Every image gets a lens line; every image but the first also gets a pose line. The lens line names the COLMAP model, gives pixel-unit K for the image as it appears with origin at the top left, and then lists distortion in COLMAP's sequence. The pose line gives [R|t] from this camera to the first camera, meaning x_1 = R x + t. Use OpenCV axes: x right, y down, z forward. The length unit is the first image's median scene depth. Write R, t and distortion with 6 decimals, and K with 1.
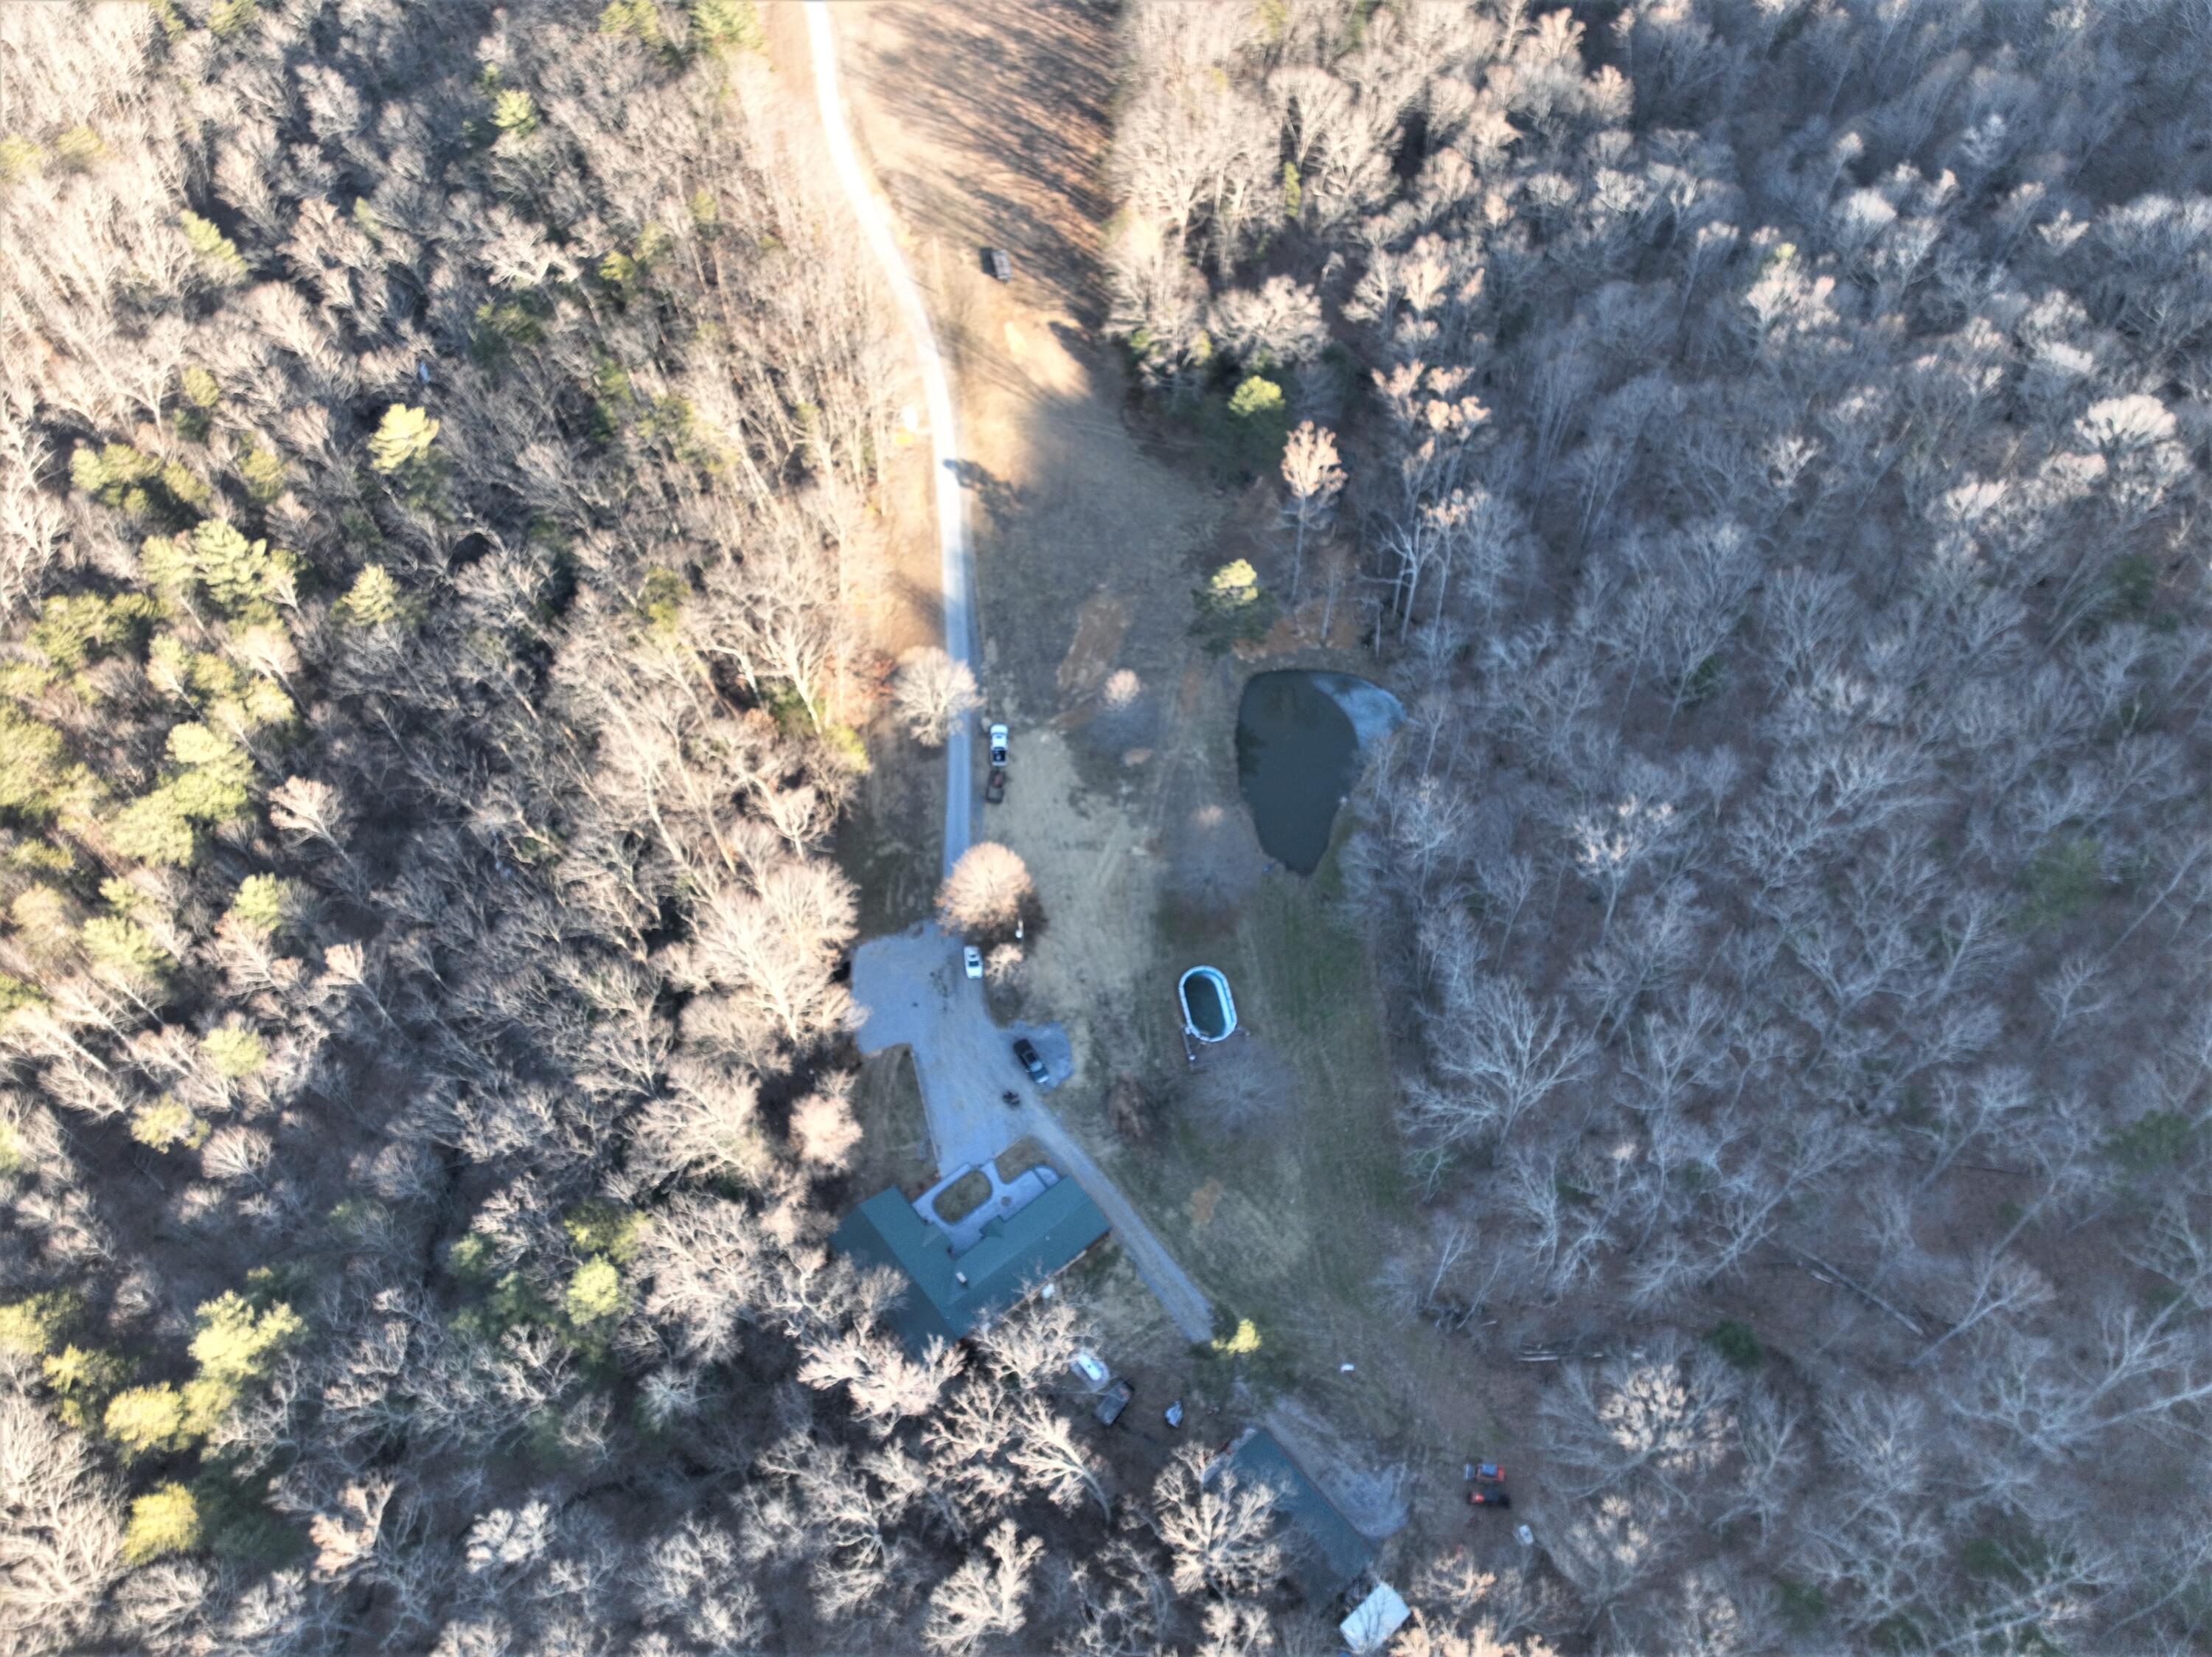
lens RADIAL K [[1624.4, 0, 1140.8], [0, 1624.4, 792.7], [0, 0, 1]] dist [-0.002947, 0.004936]
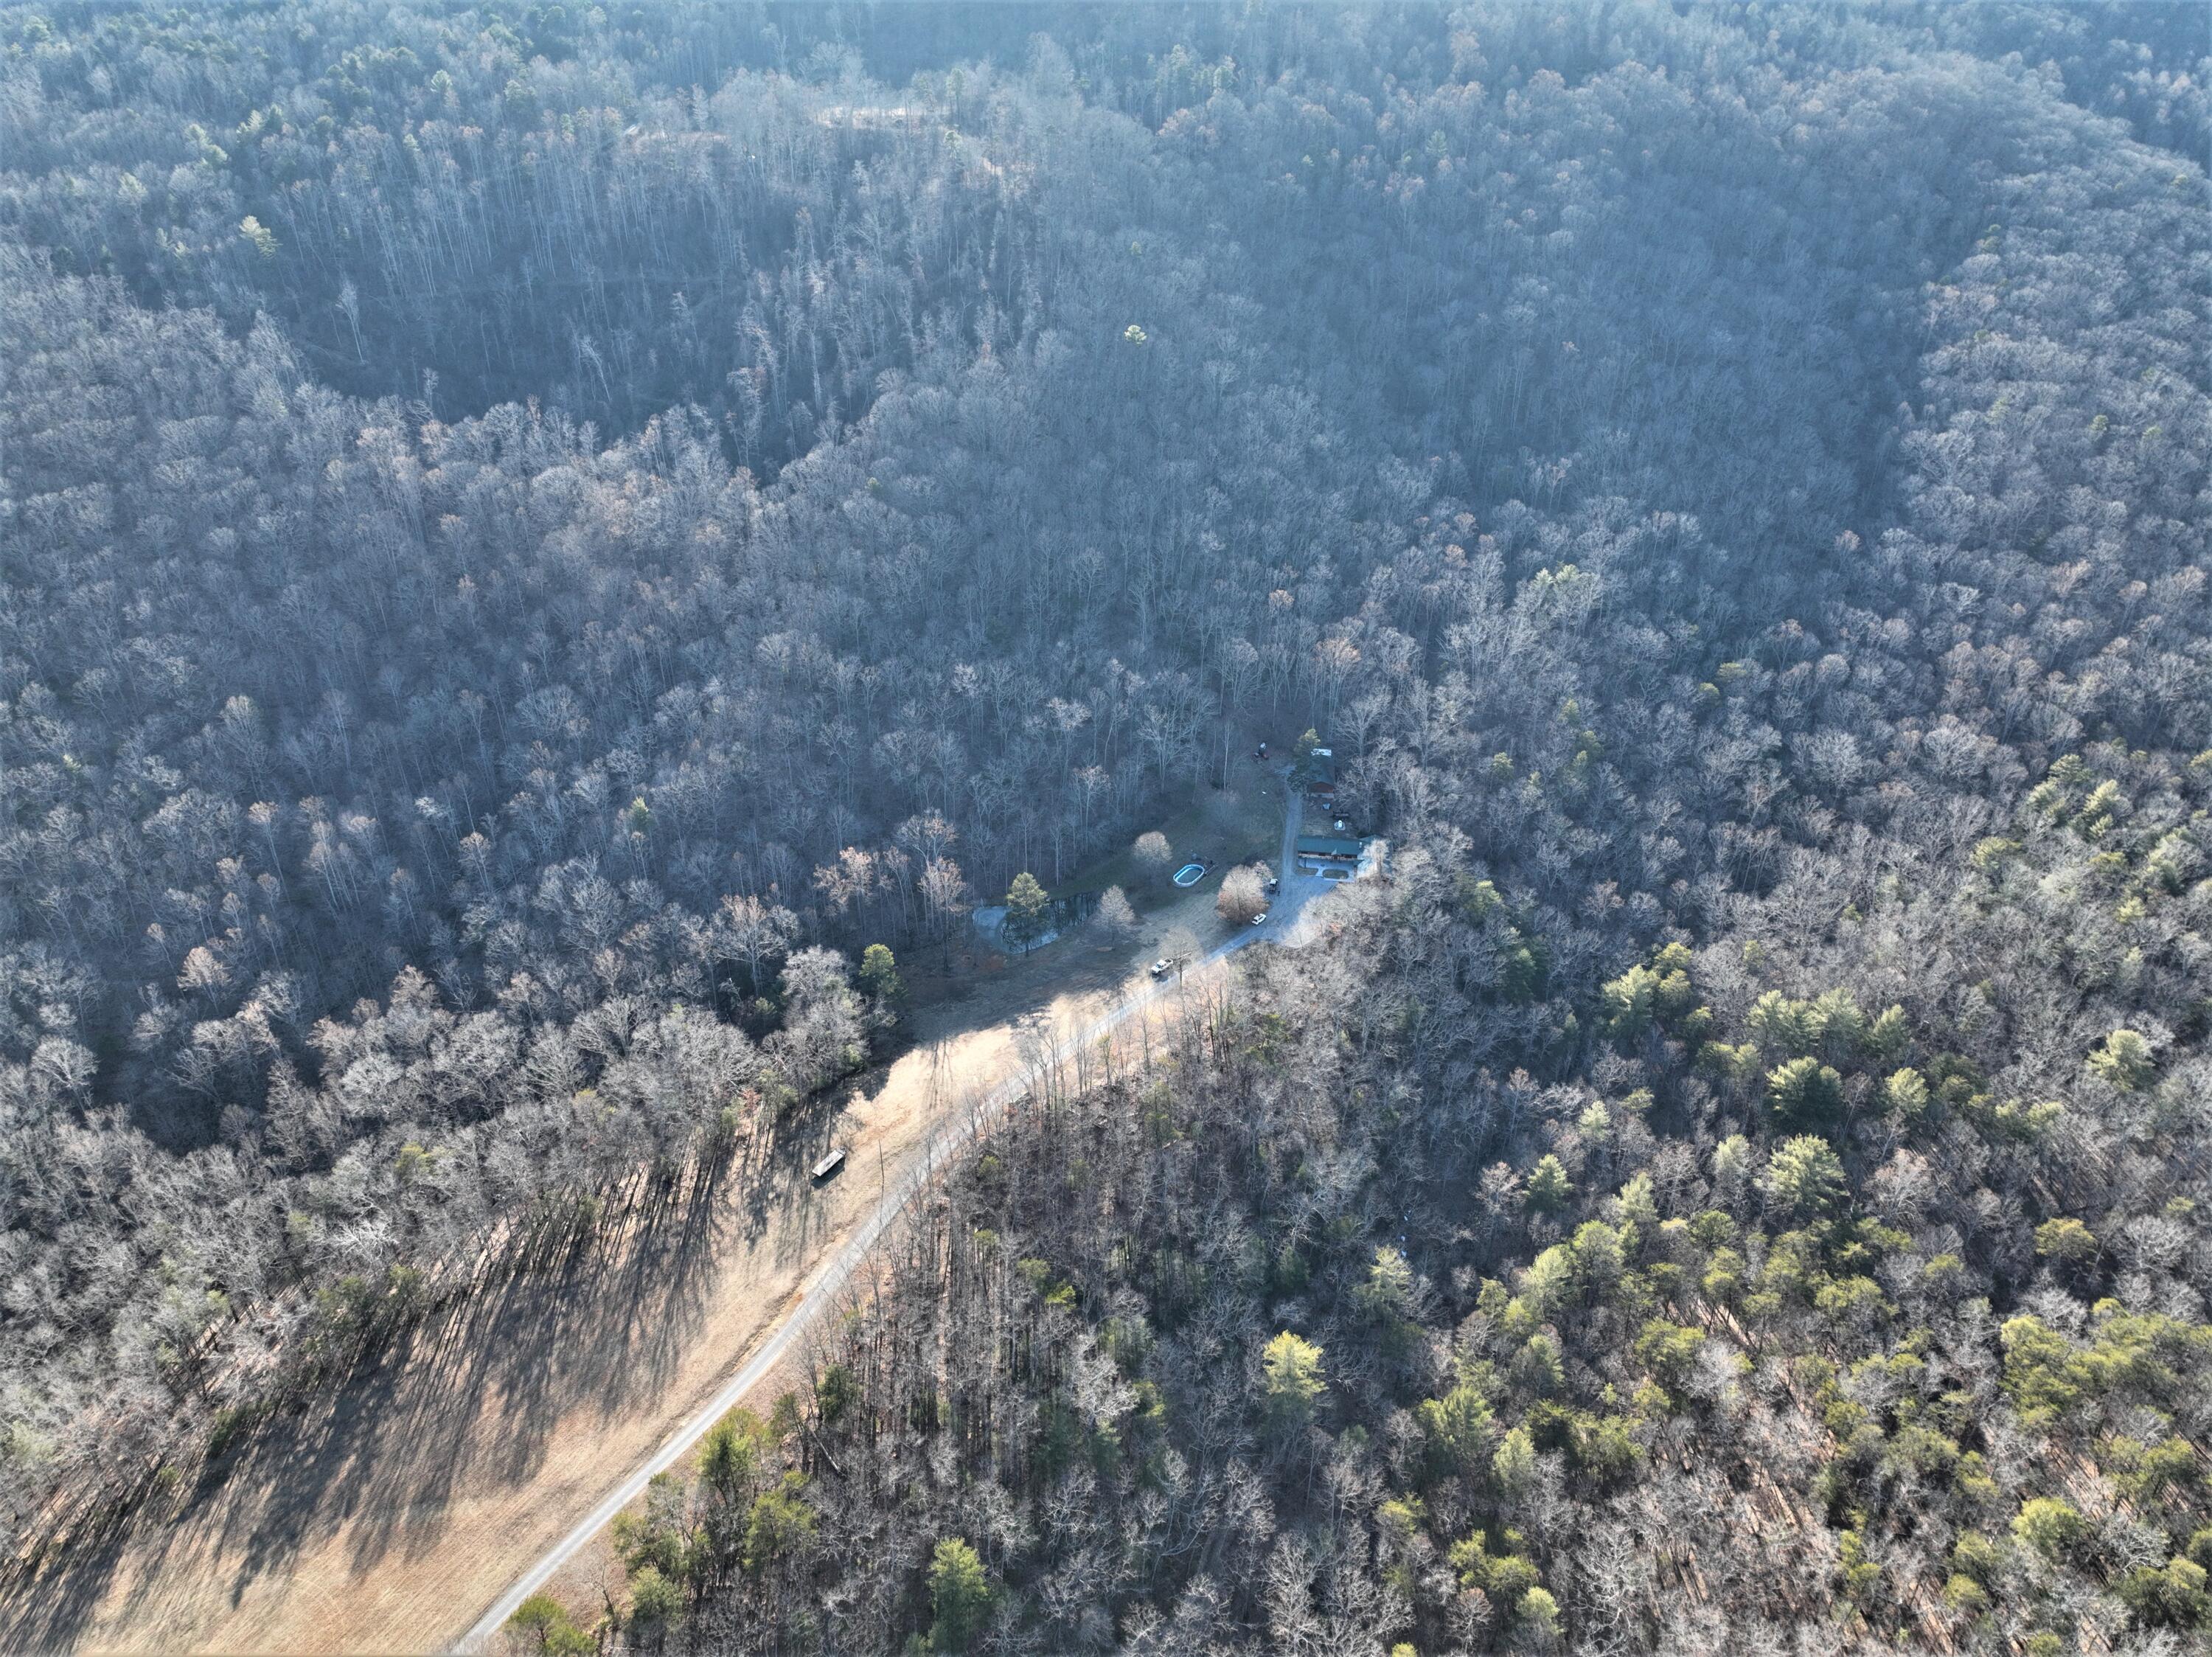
lens RADIAL K [[1557.8, 0, 1102.2], [0, 1557.8, 831.0], [0, 0, 1]] dist [0.002962, -0.000677]
pose [[-0.676224, -0.402403, 0.617084, -1.102414], [0.598692, 0.187932, 0.778620, -1.517018], [-0.429289, 0.895965, 0.113832, 0.742370]]
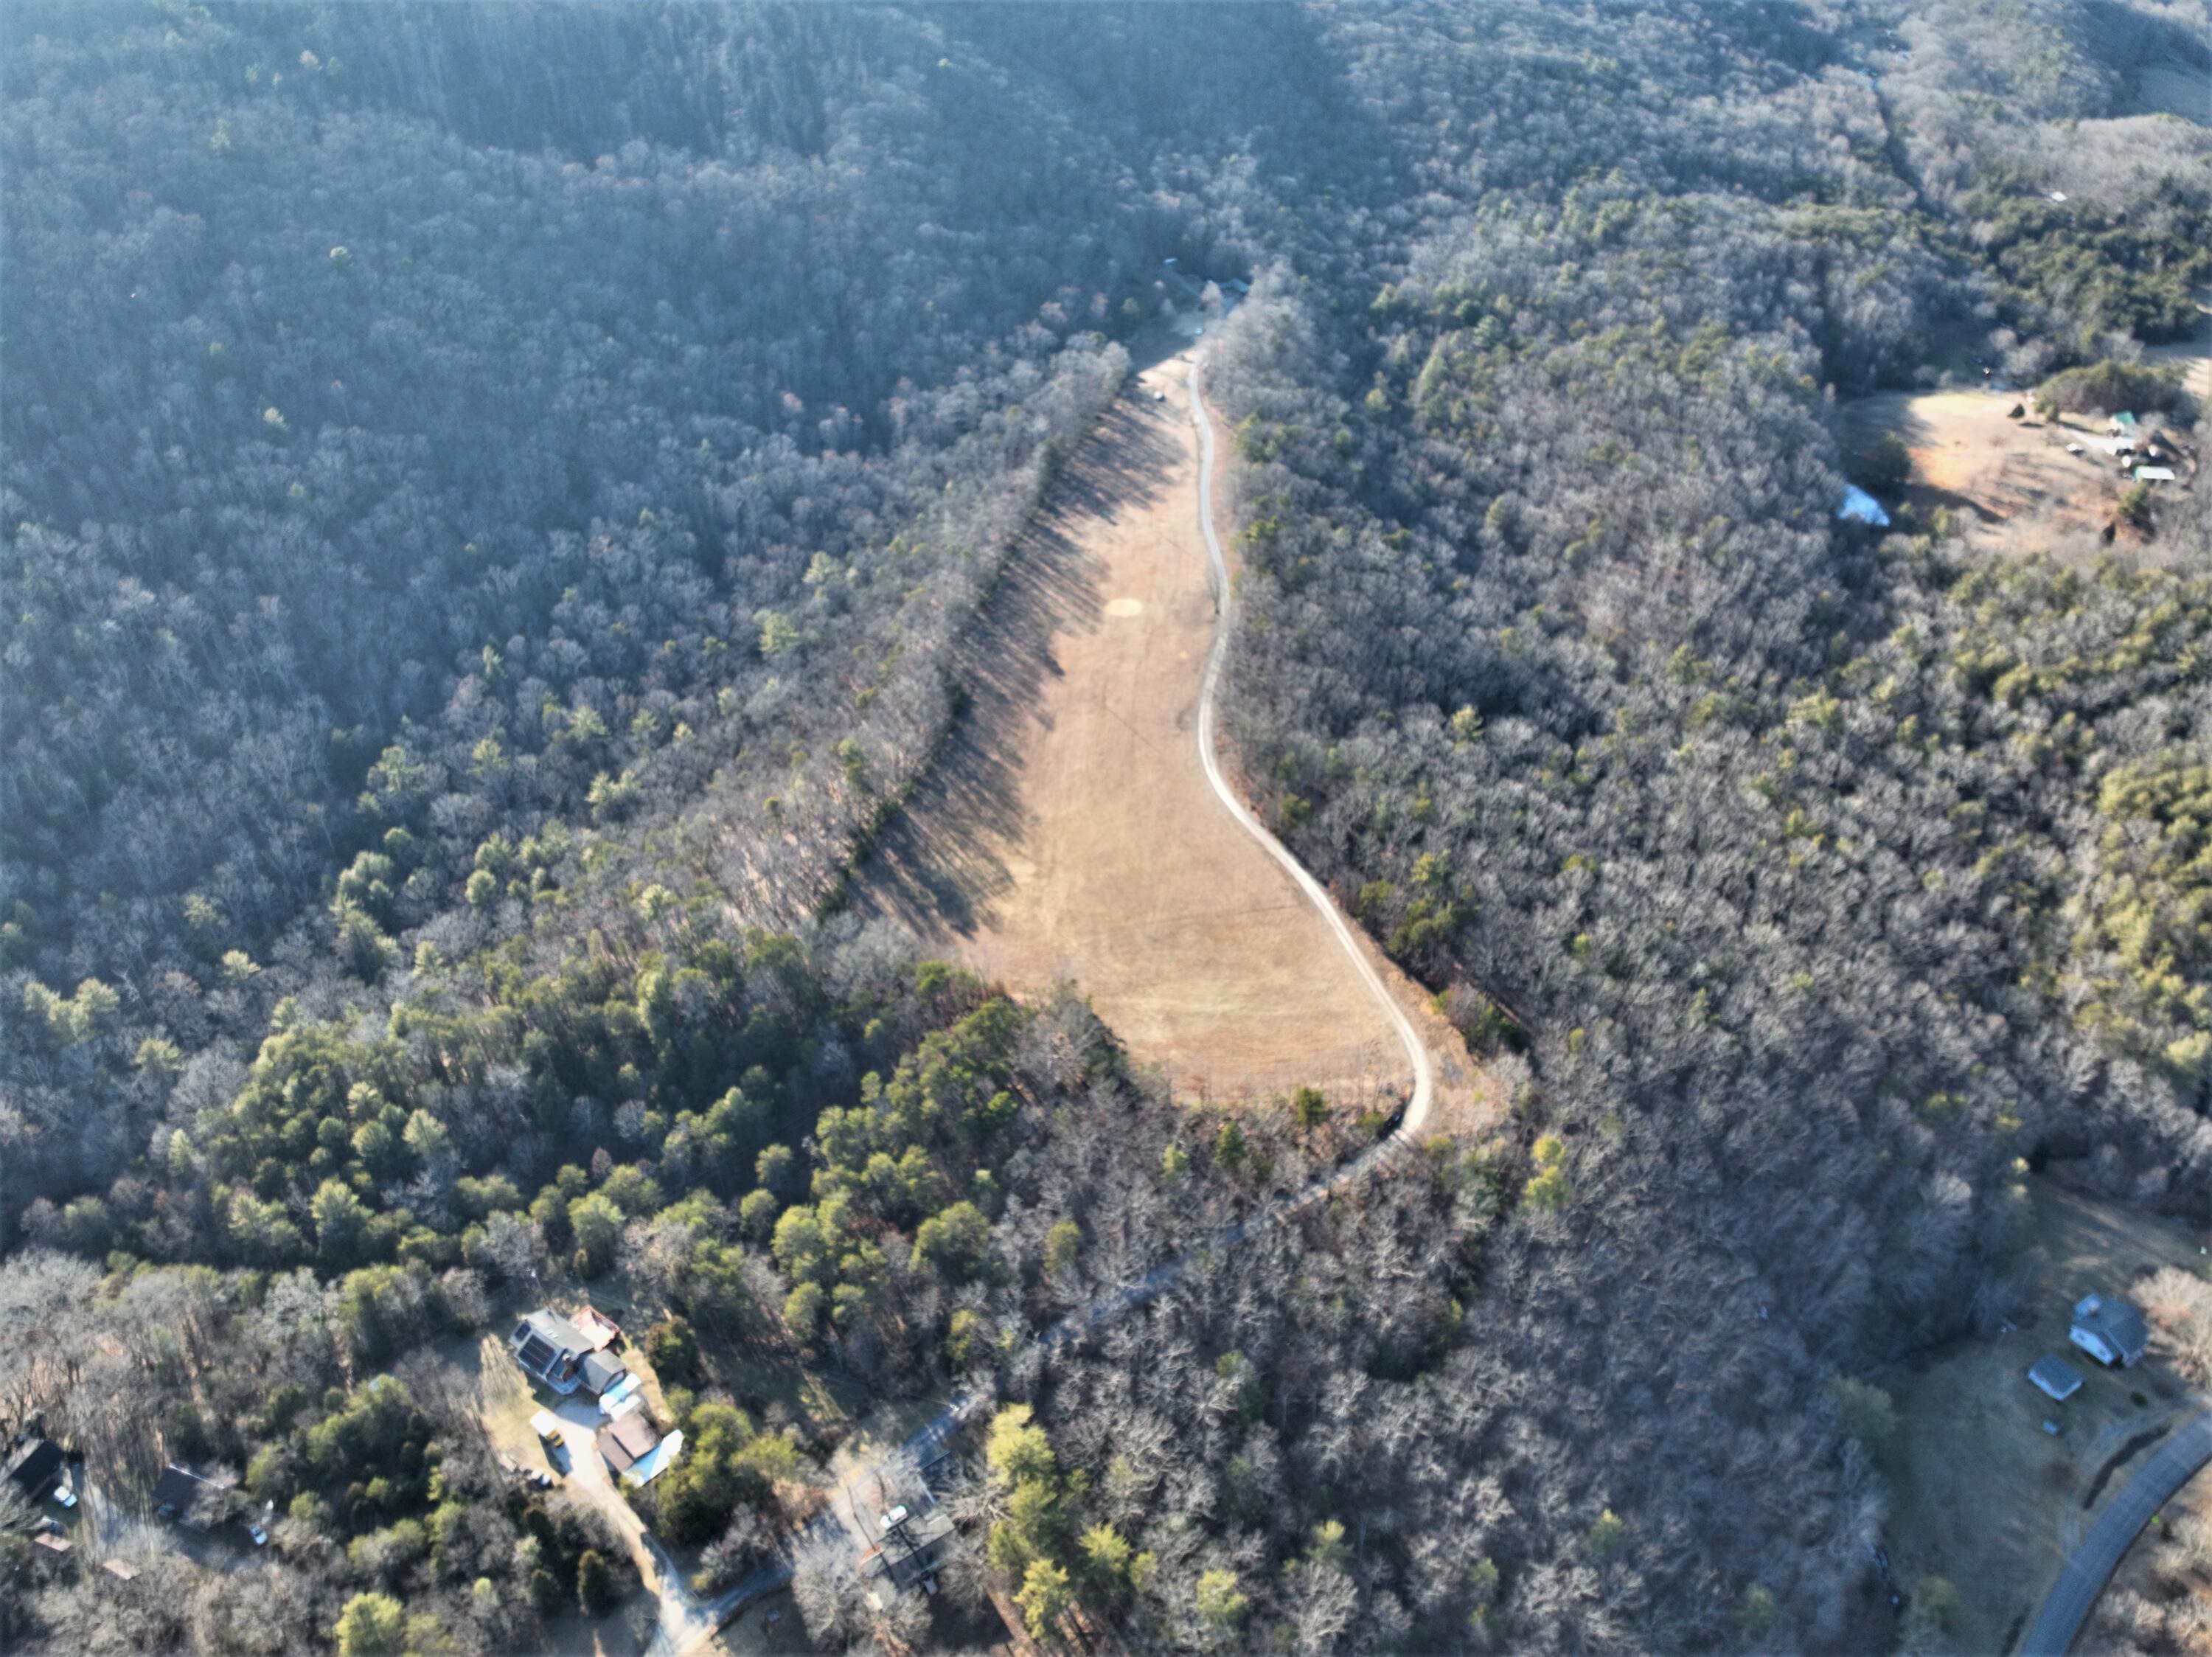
lens RADIAL K [[1620.6, 0, 1130.2], [0, 1620.6, 812.4], [0, 0, 1]] dist [-0.000087, 0.005412]
pose [[-0.963997, -0.159674, 0.212636, -0.936623], [0.212466, 0.018339, 0.976996, -3.818392], [-0.159901, 0.986999, 0.016247, 2.155564]]
